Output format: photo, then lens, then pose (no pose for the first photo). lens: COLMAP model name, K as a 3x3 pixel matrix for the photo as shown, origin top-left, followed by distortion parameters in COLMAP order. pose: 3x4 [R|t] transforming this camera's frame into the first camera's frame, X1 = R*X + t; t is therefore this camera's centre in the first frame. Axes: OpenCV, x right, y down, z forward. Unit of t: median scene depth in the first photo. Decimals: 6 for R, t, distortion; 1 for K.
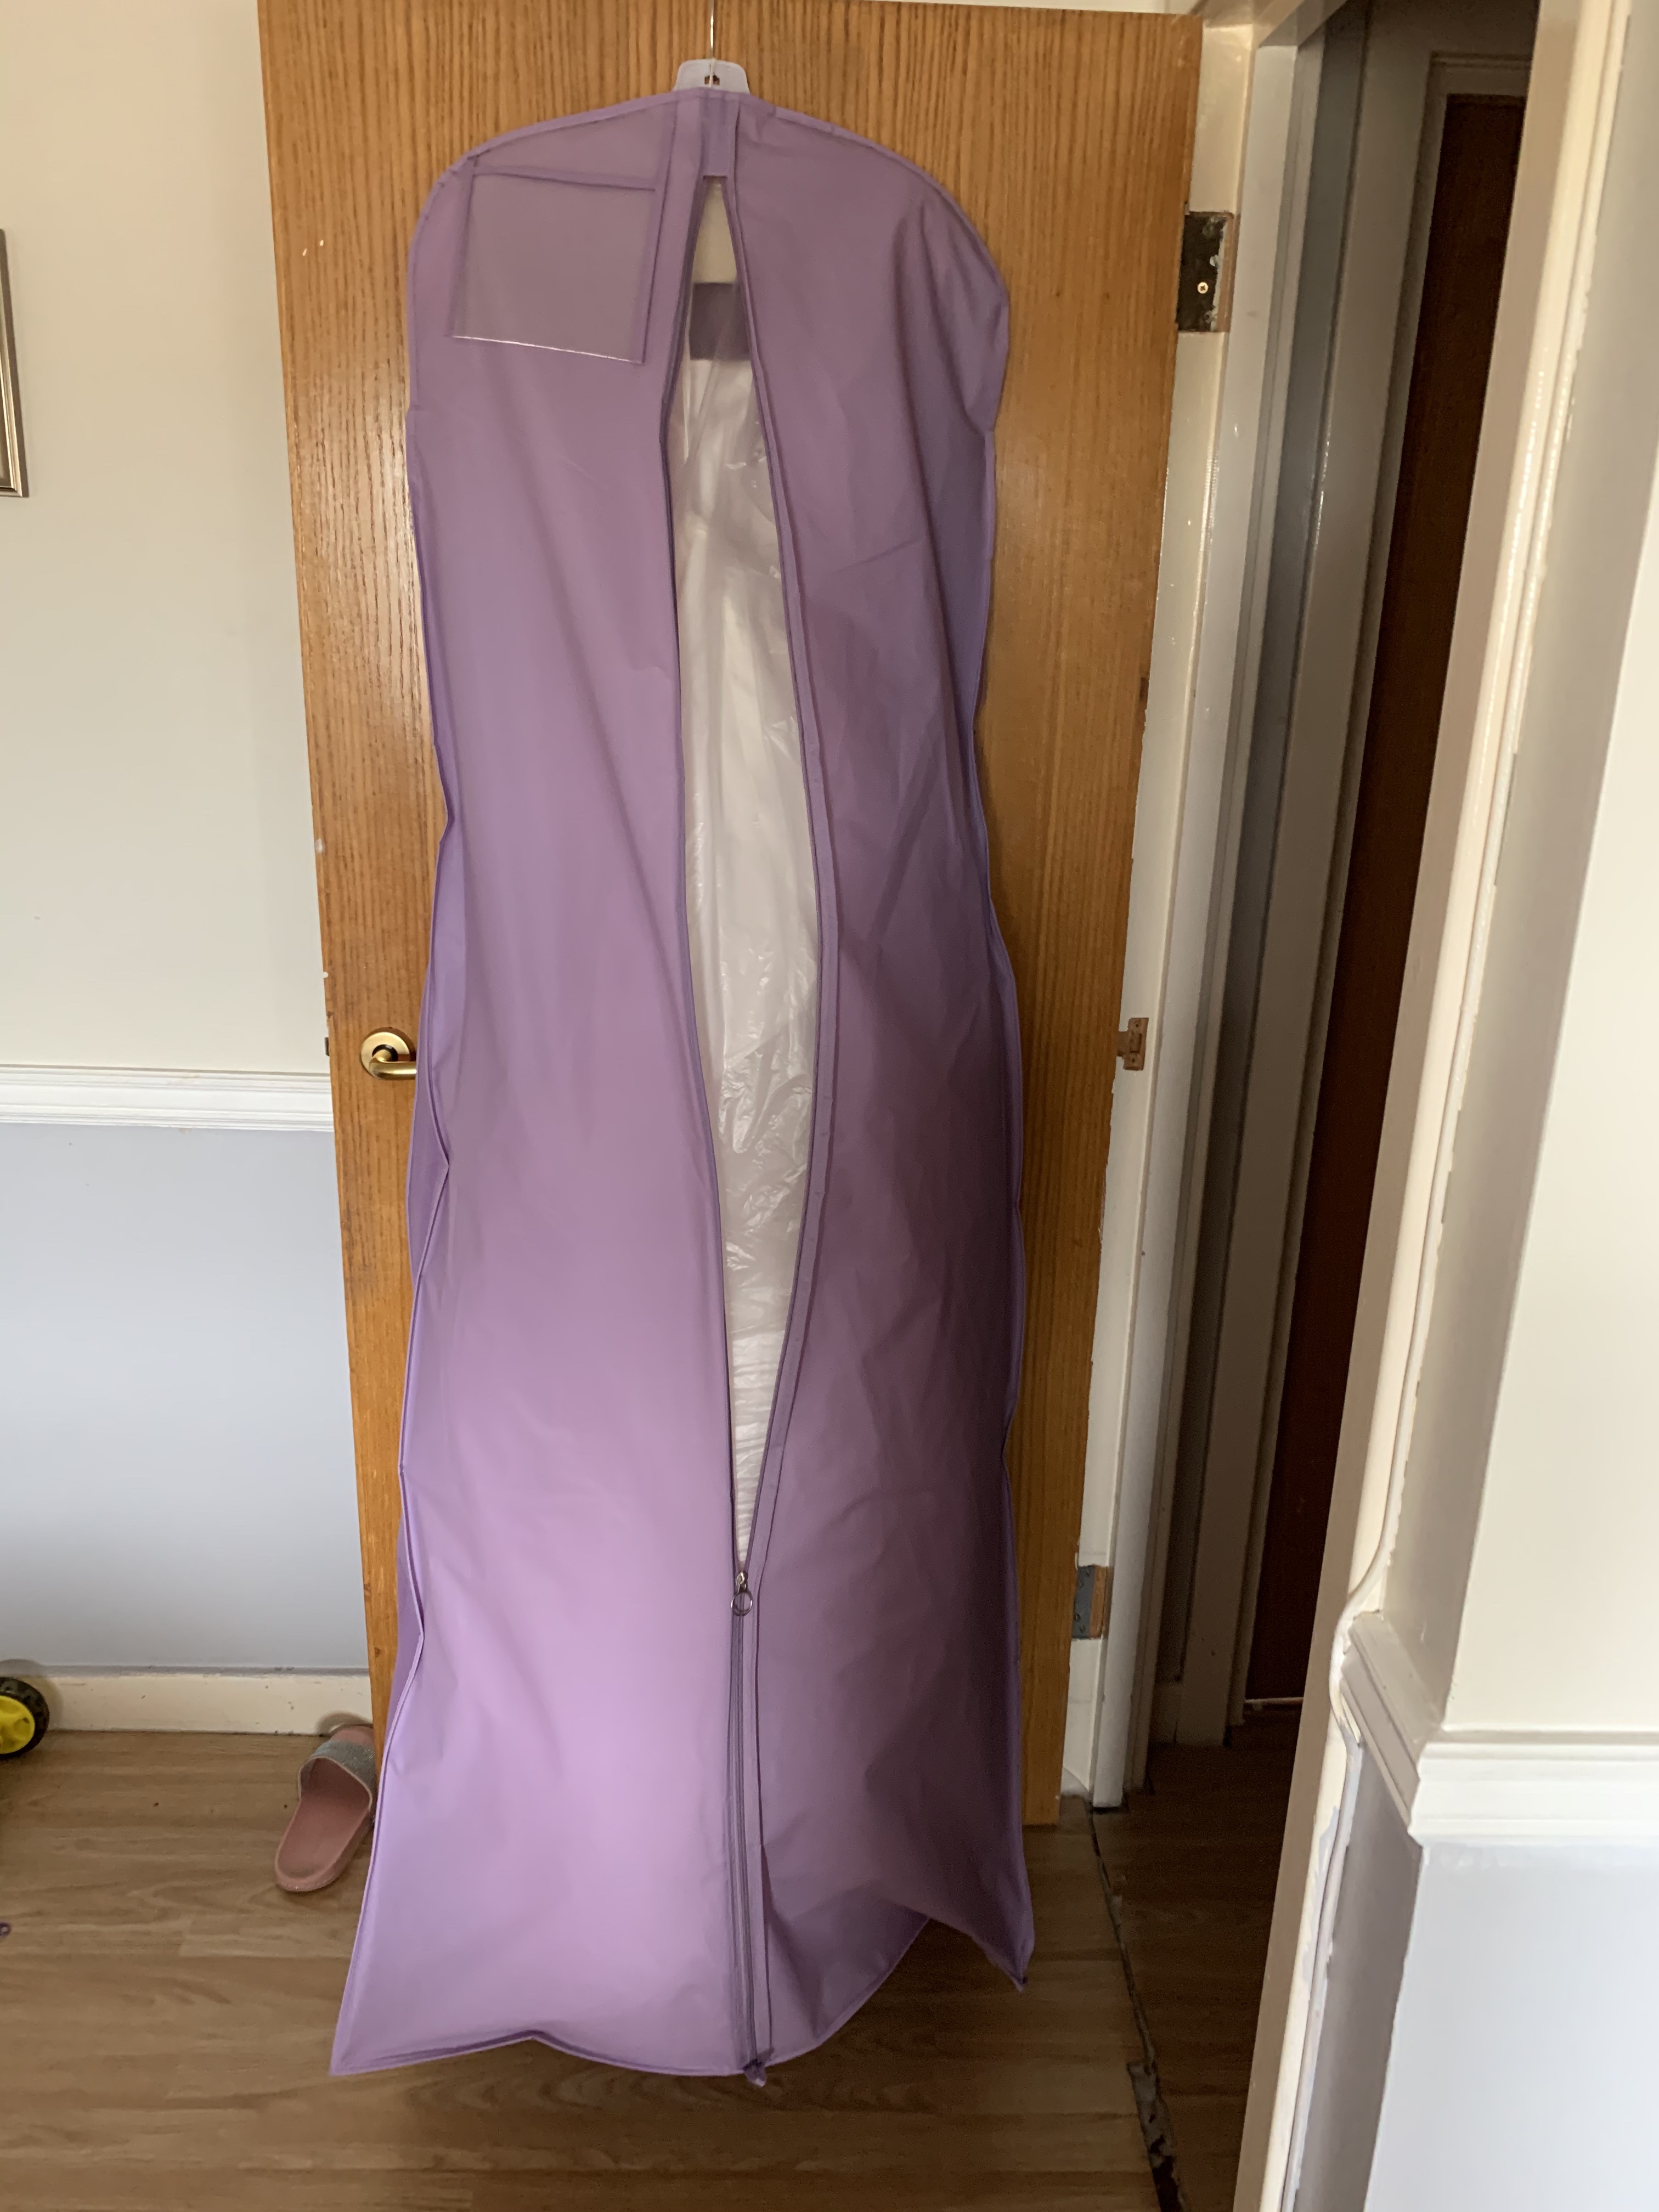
lens RADIAL K [[1713.9, 0, 823.0], [0, 1713.9, 1088.0], [0, 0, 1]] dist [0.029938, -0.039659]
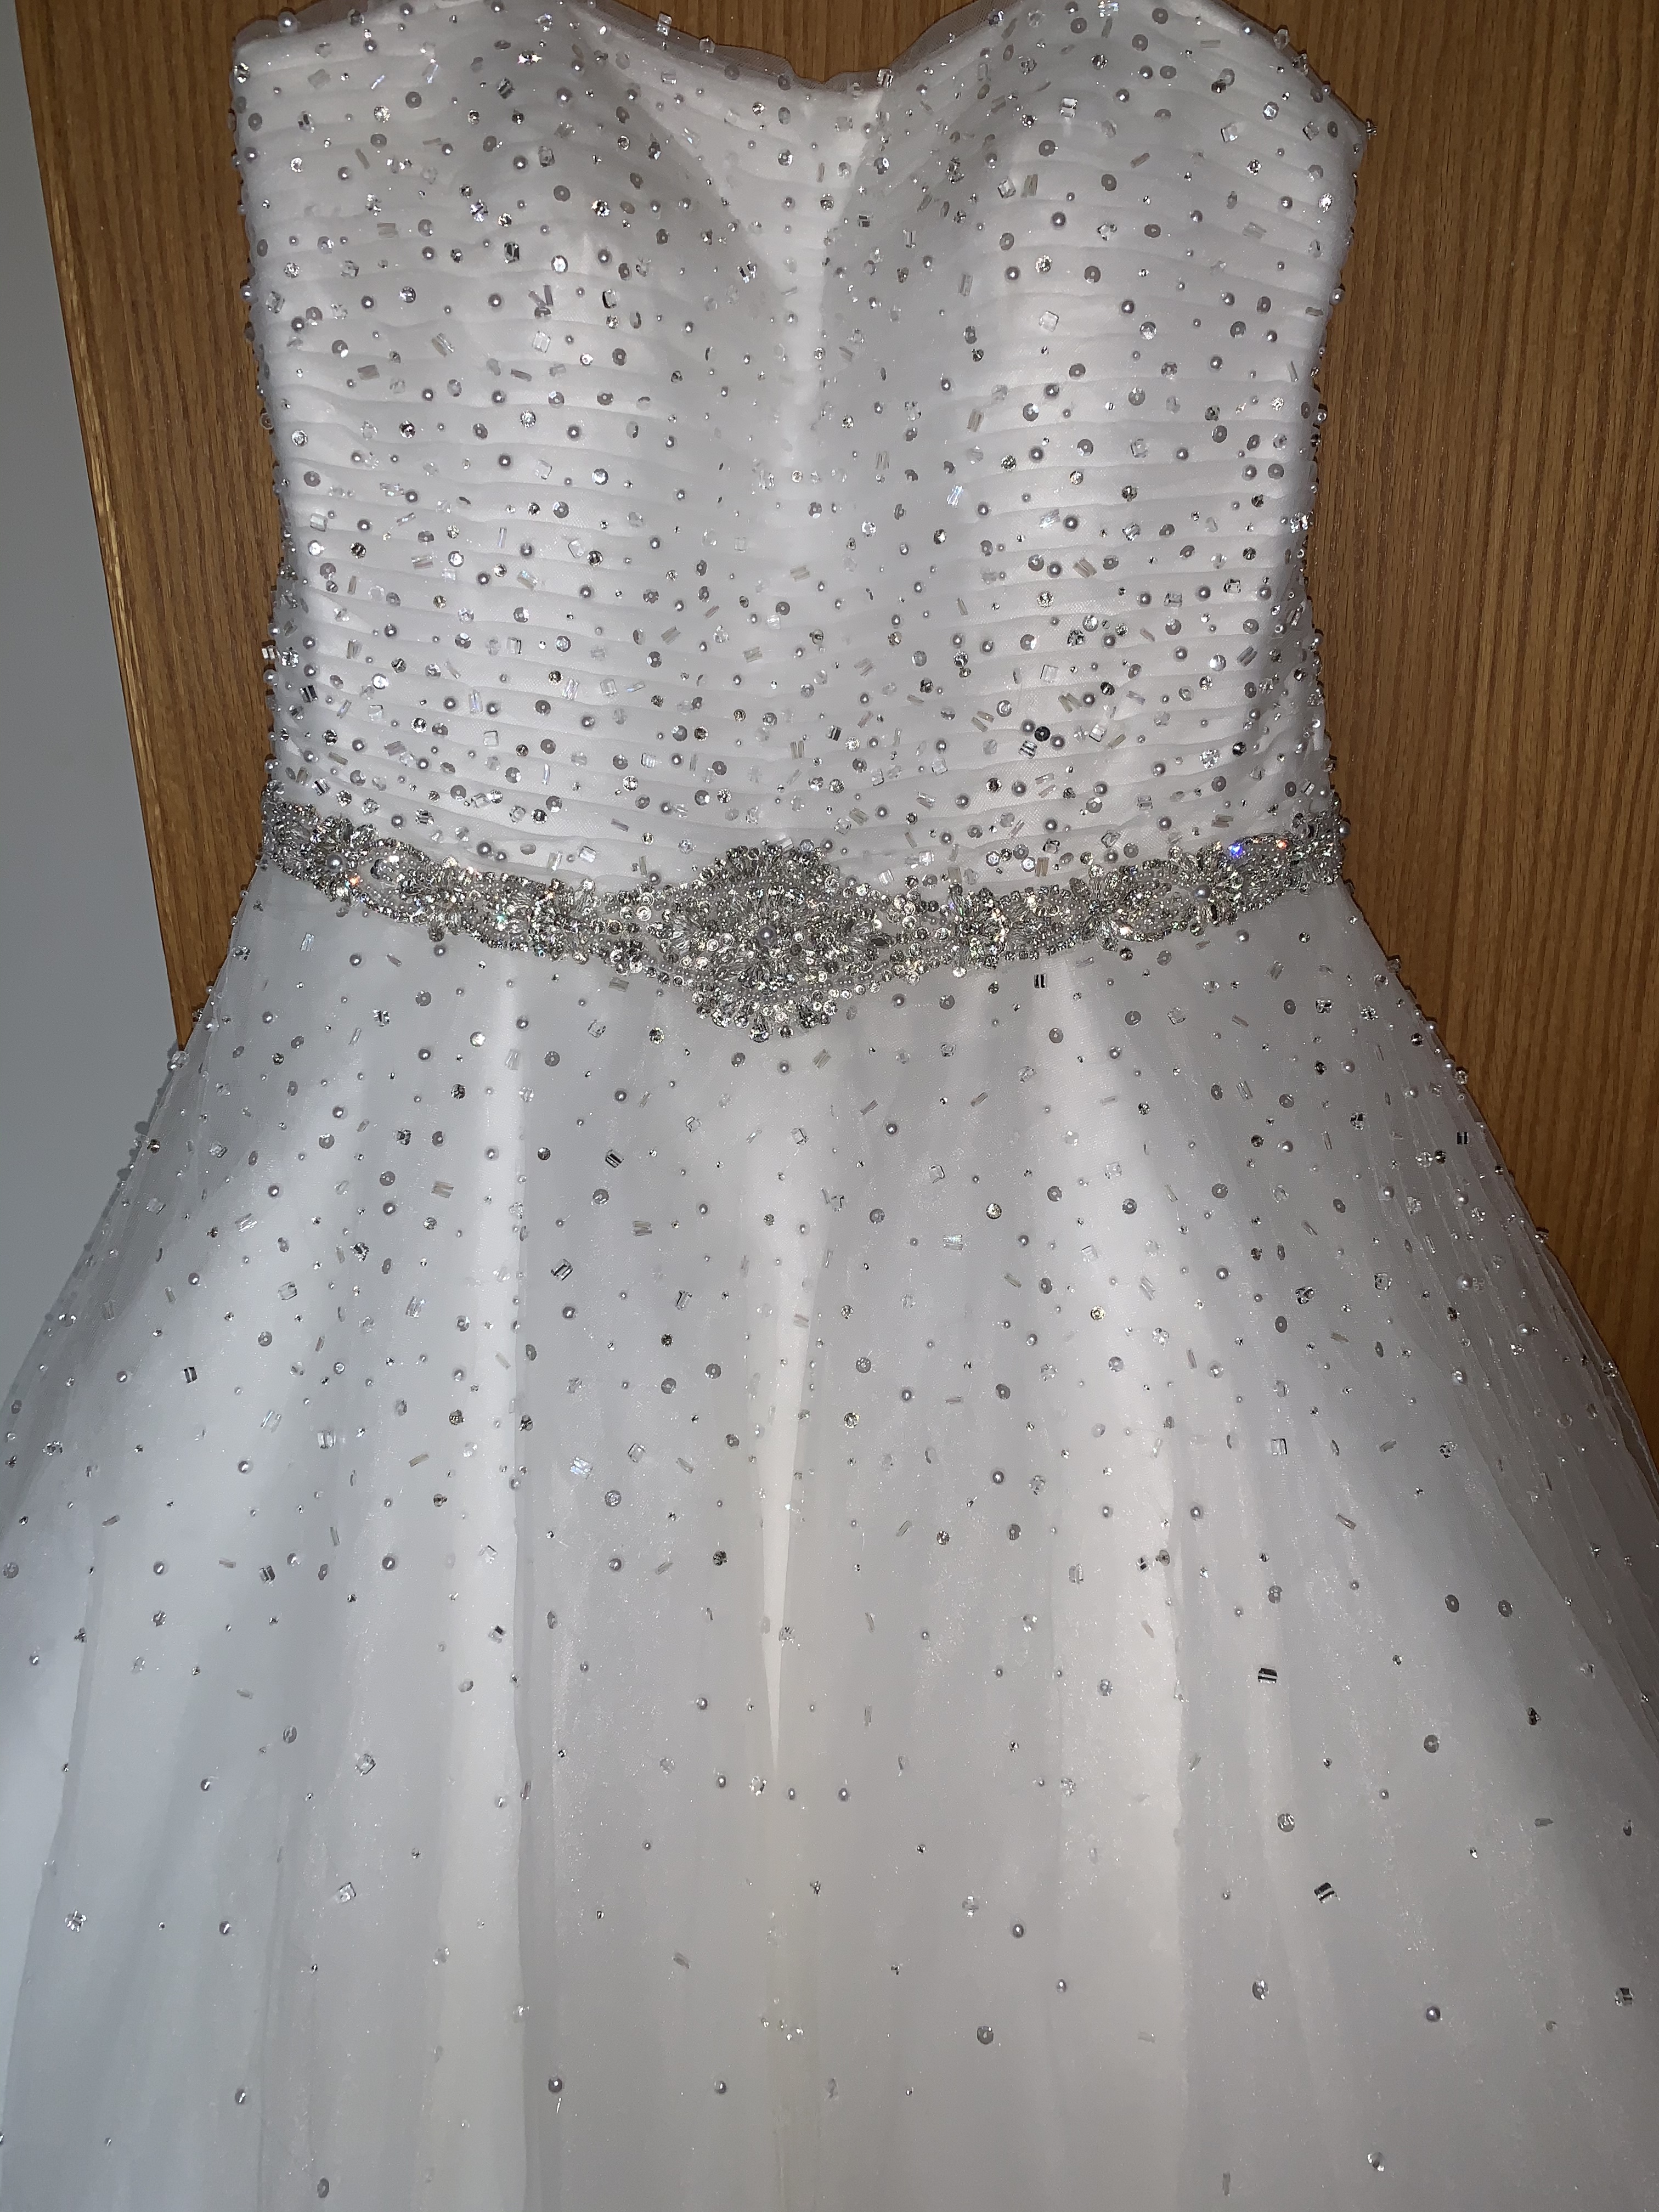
lens RADIAL K [[1713.9, 0, 844.2], [0, 1713.9, 1111.2], [0, 0, 1]] dist [0.029938, -0.039659]
pose [[0.996719, -0.031122, -0.074716, -0.105767], [0.032602, 0.999294, 0.018661, -0.186588], [0.074082, -0.021036, 0.997030, 0.597714]]
